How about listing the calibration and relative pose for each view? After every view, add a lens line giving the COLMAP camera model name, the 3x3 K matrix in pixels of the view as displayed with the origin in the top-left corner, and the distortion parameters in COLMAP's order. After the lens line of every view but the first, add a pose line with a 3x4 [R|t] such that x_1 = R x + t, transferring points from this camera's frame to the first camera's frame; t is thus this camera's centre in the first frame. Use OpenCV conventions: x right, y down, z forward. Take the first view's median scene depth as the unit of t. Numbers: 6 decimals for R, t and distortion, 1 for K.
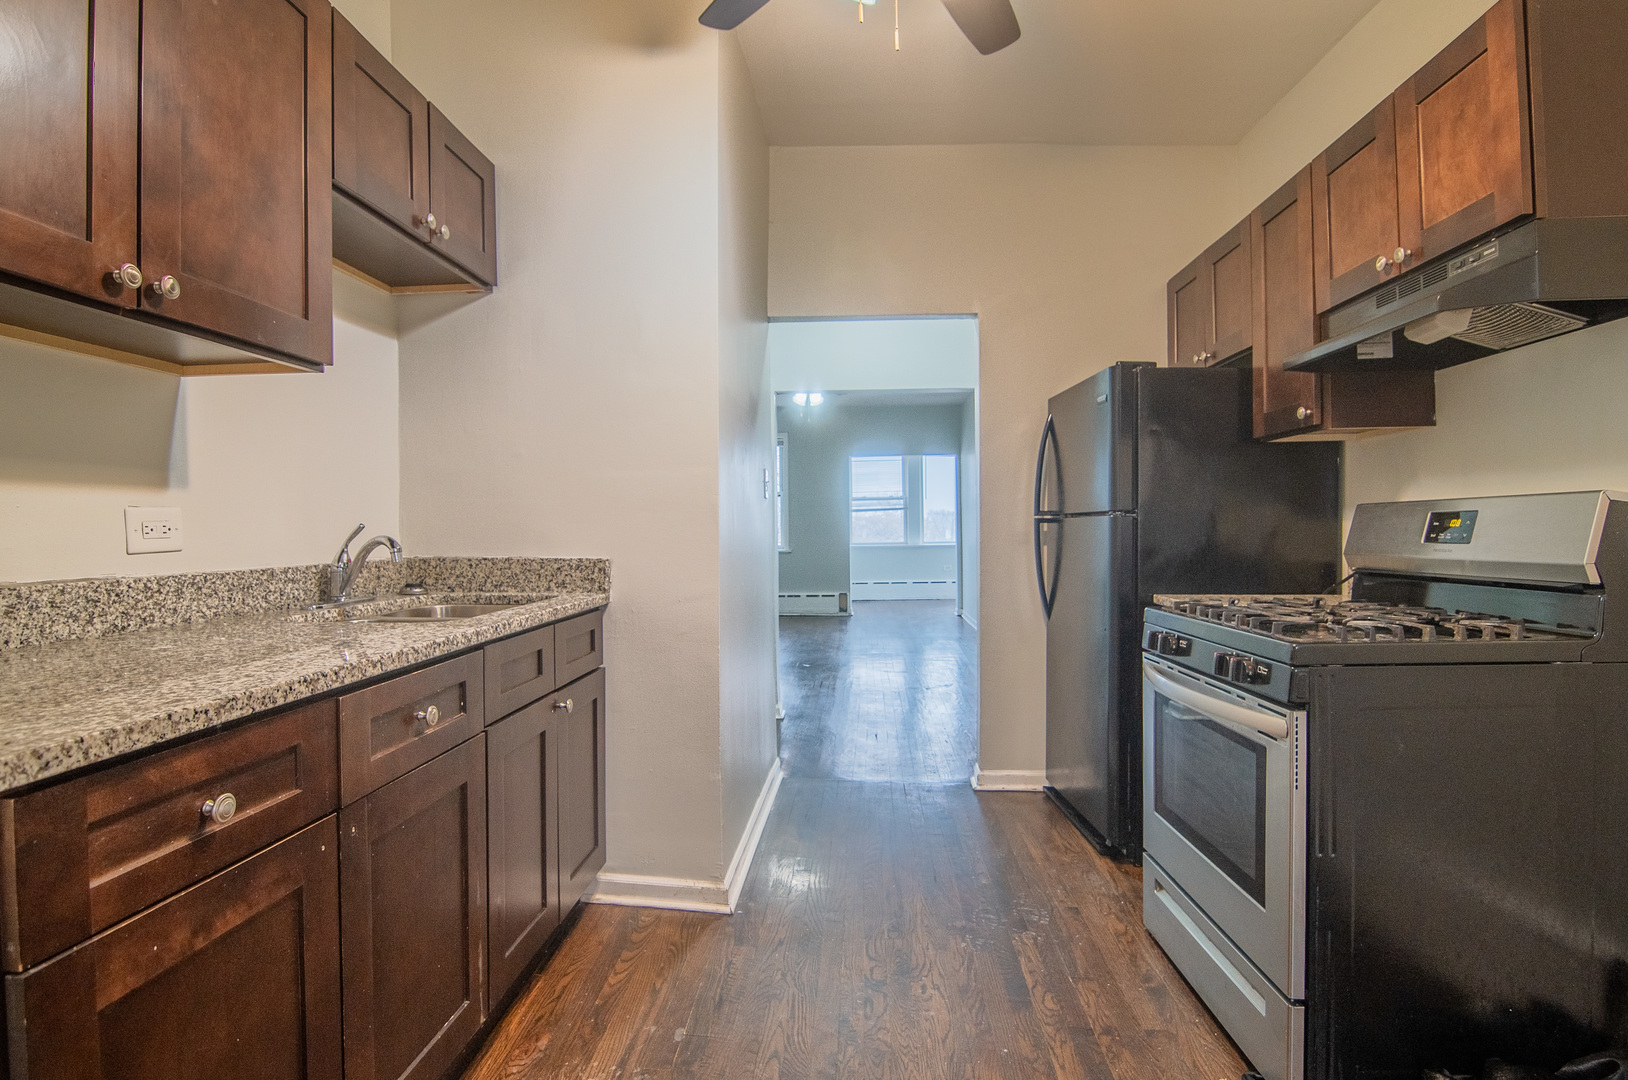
lens RADIAL K [[821.1, 0, 818.0], [0, 821.1, 545.0], [0, 0, 1]] dist [-0.002300, -0.000500]
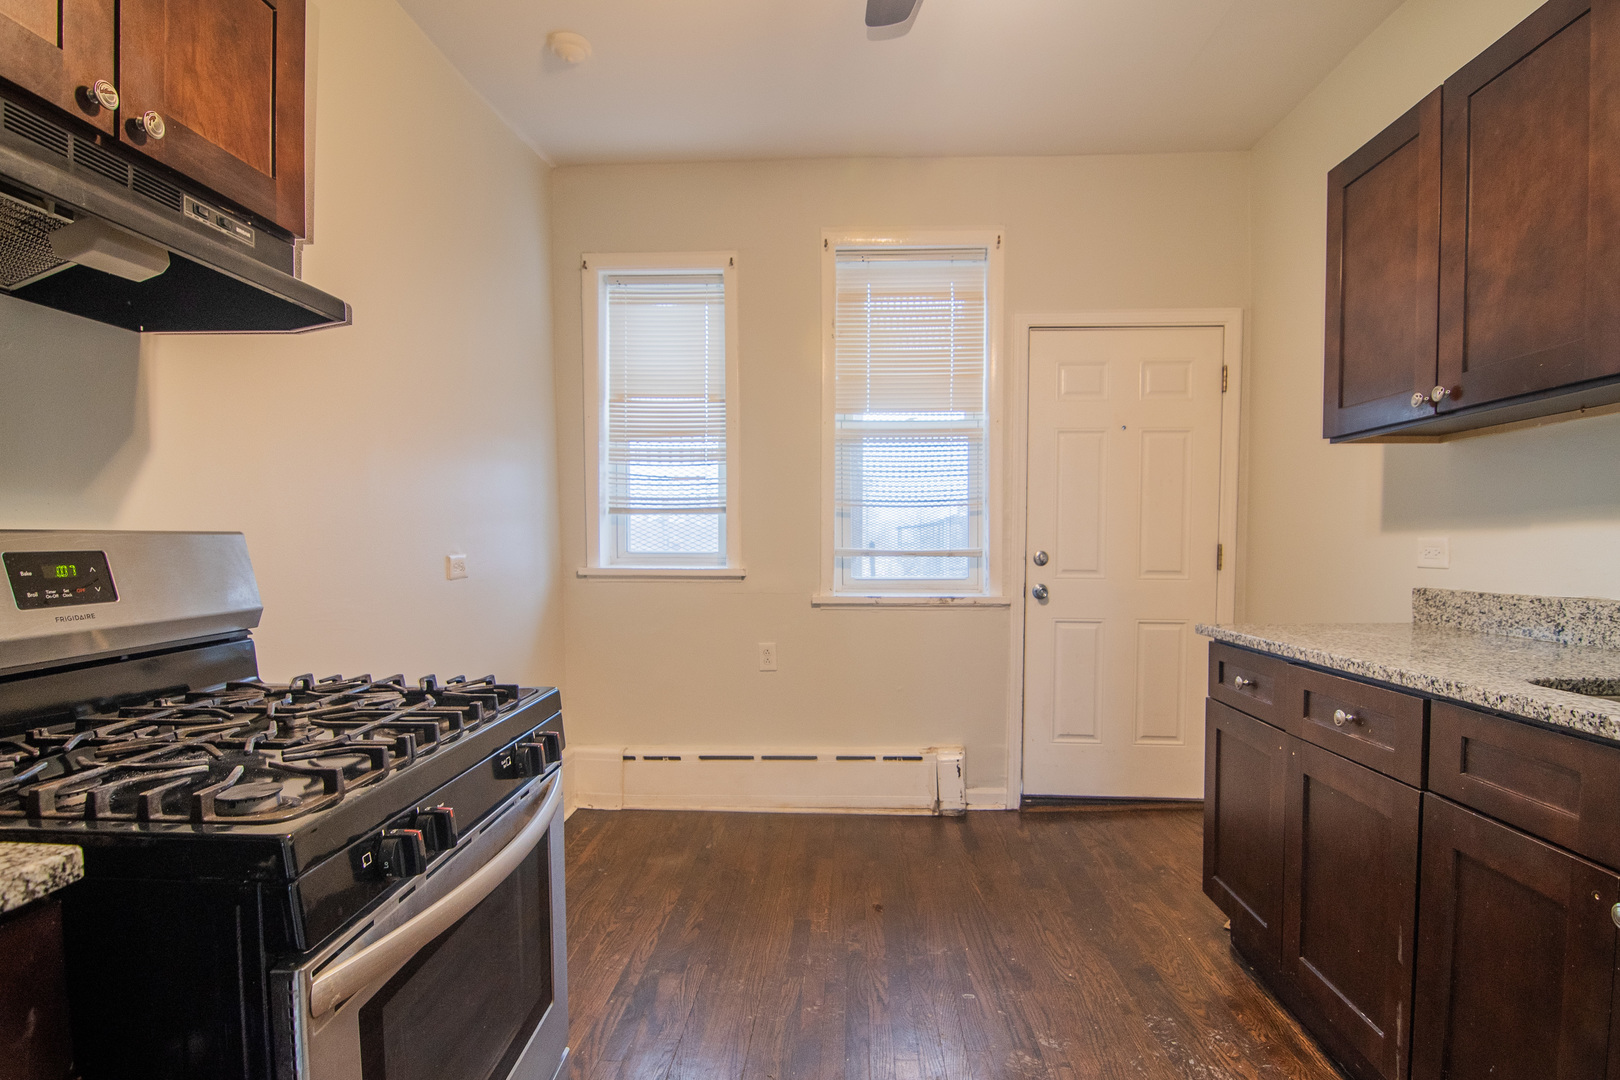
lens RADIAL K [[817.1, 0, 814.0], [0, 817.1, 544.9], [0, 0, 1]] dist [-0.002300, -0.000500]
pose [[-0.999559, 0.005442, -0.029193, 0.340070], [0.004637, 0.999609, 0.027573, -0.082783], [0.029331, 0.027425, -0.999193, 2.242994]]
